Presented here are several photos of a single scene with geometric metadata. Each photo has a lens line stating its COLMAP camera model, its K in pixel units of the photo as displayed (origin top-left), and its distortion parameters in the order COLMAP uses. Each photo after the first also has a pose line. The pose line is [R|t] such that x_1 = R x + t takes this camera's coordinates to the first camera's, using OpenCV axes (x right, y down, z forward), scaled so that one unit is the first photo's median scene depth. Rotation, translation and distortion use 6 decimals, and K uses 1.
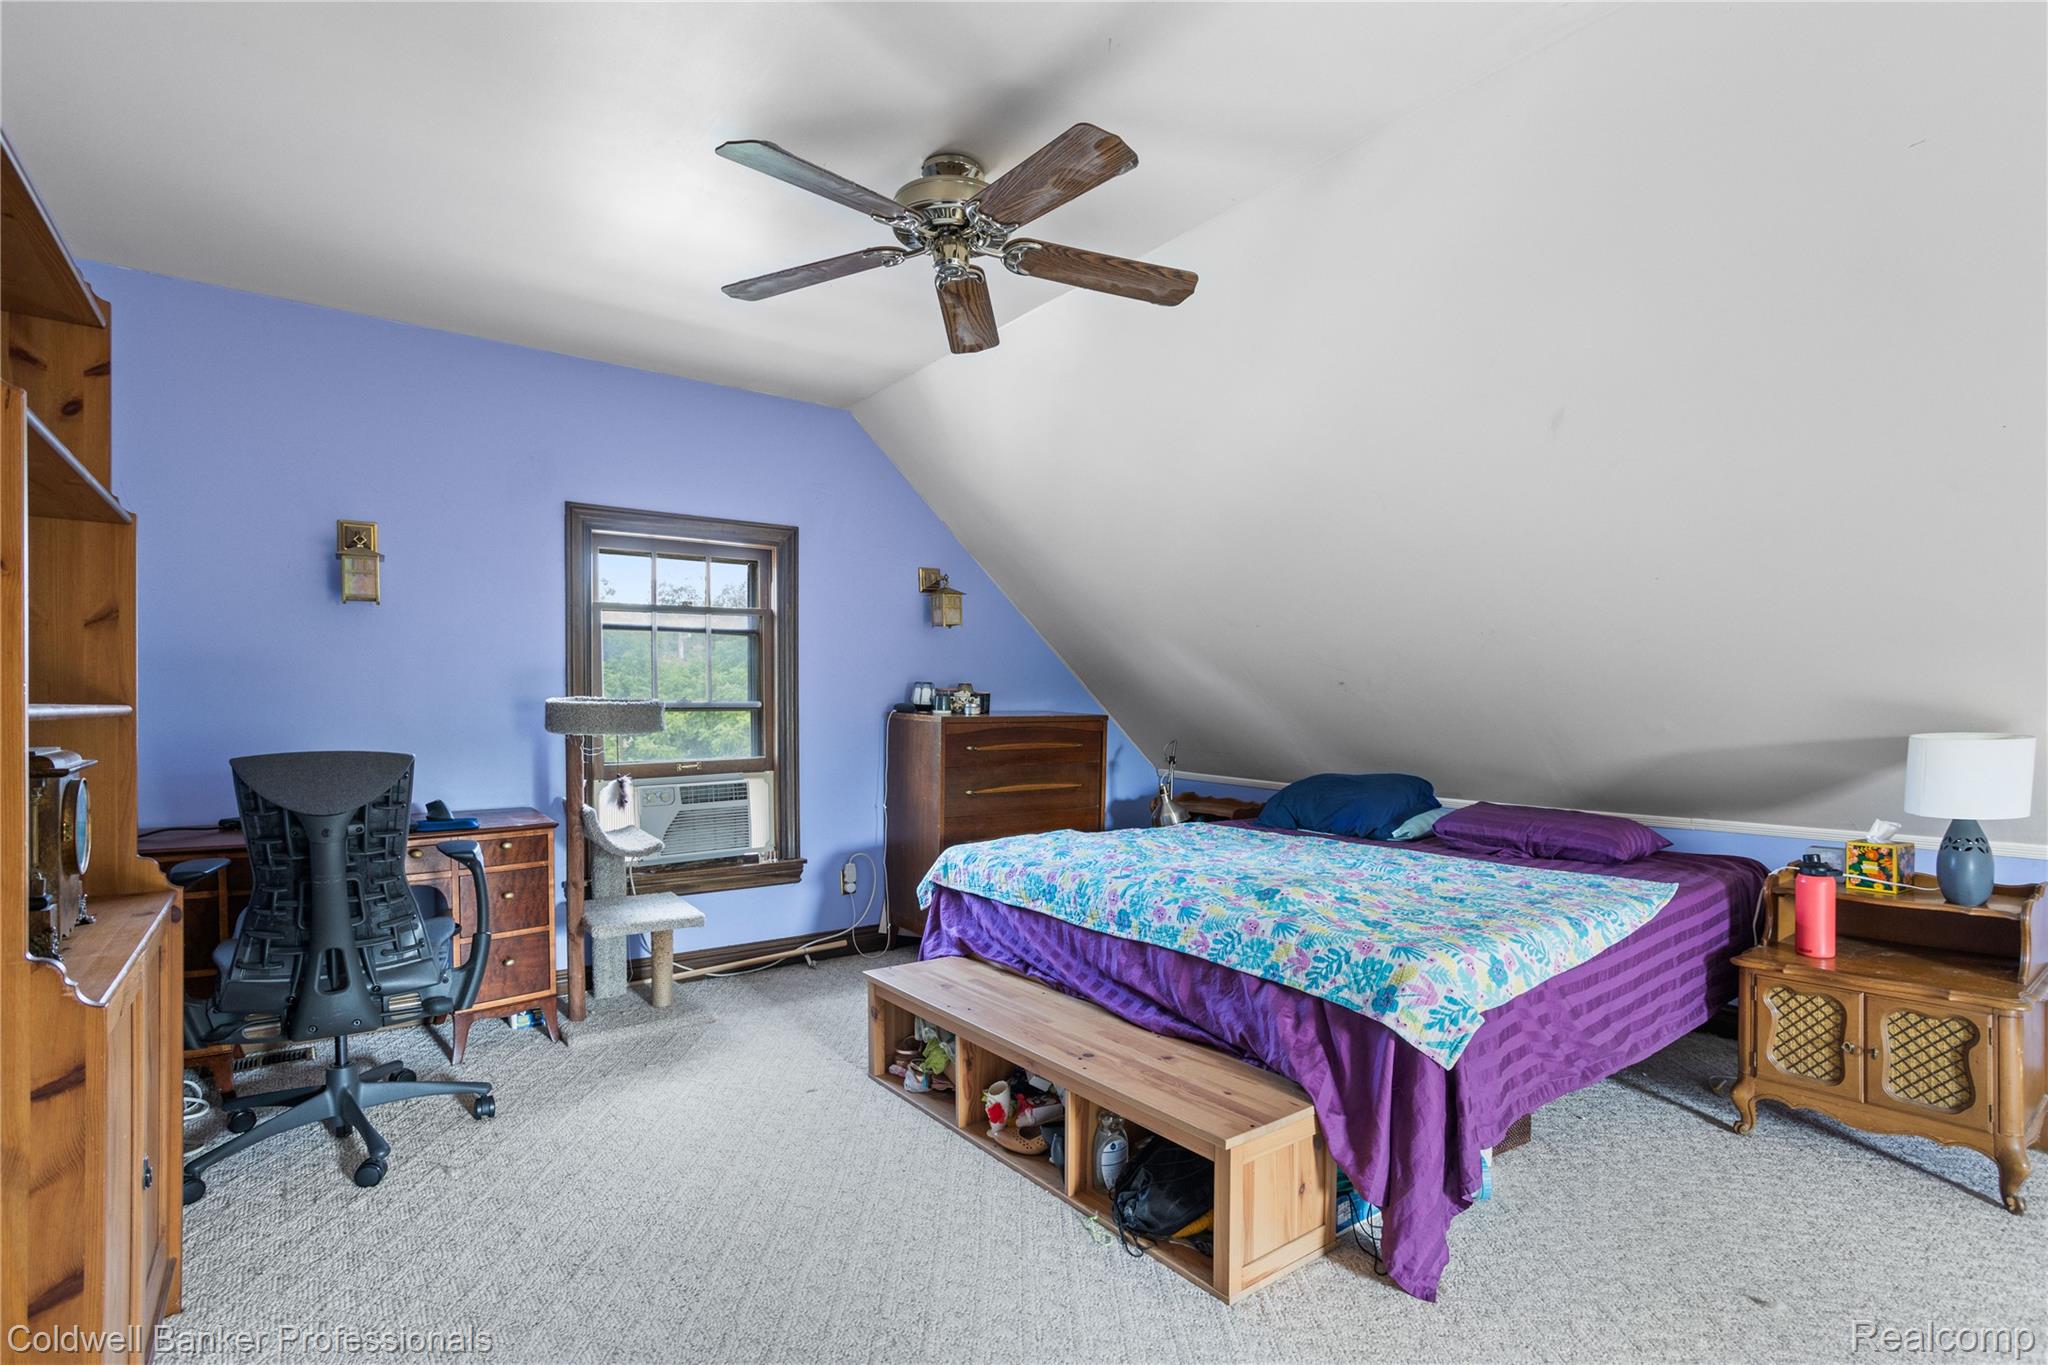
lens RADIAL K [[1002.5, 0, 1035.1], [0, 1002.5, 693.9], [0, 0, 1]] dist [-0.032797, 0.000003]
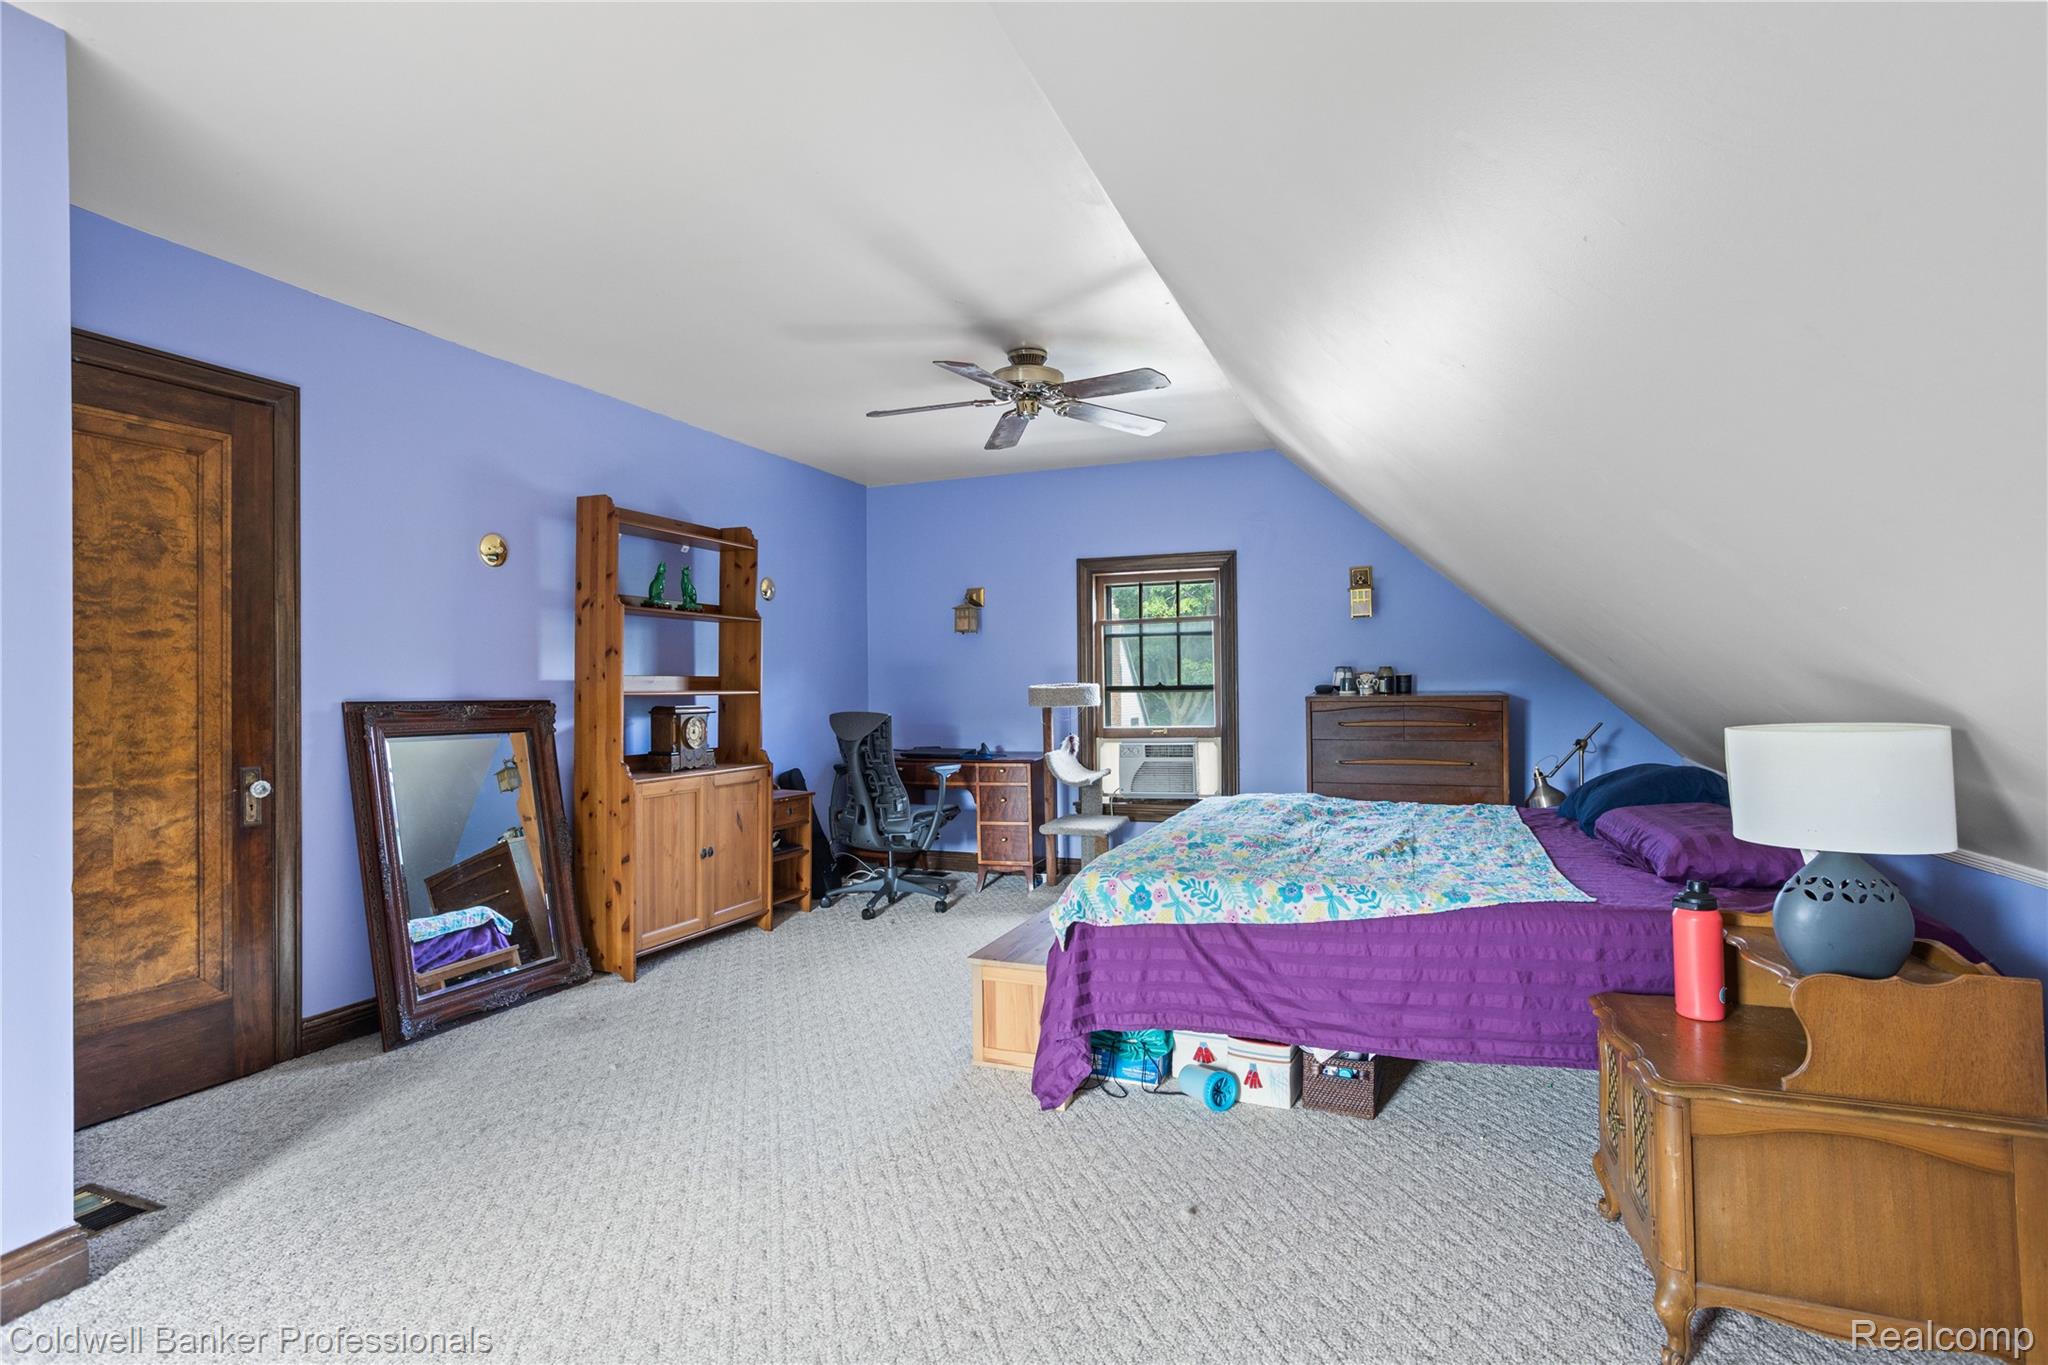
lens RADIAL K [[1002.5, 0, 1035.1], [0, 1002.5, 693.9], [0, 0, 1]] dist [-0.032797, 0.000003]
pose [[0.521668, 0.003032, -0.853143, 0.820414], [0.019663, 0.999685, 0.015576, -0.006653], [0.852922, -0.024901, 0.521444, 0.109744]]
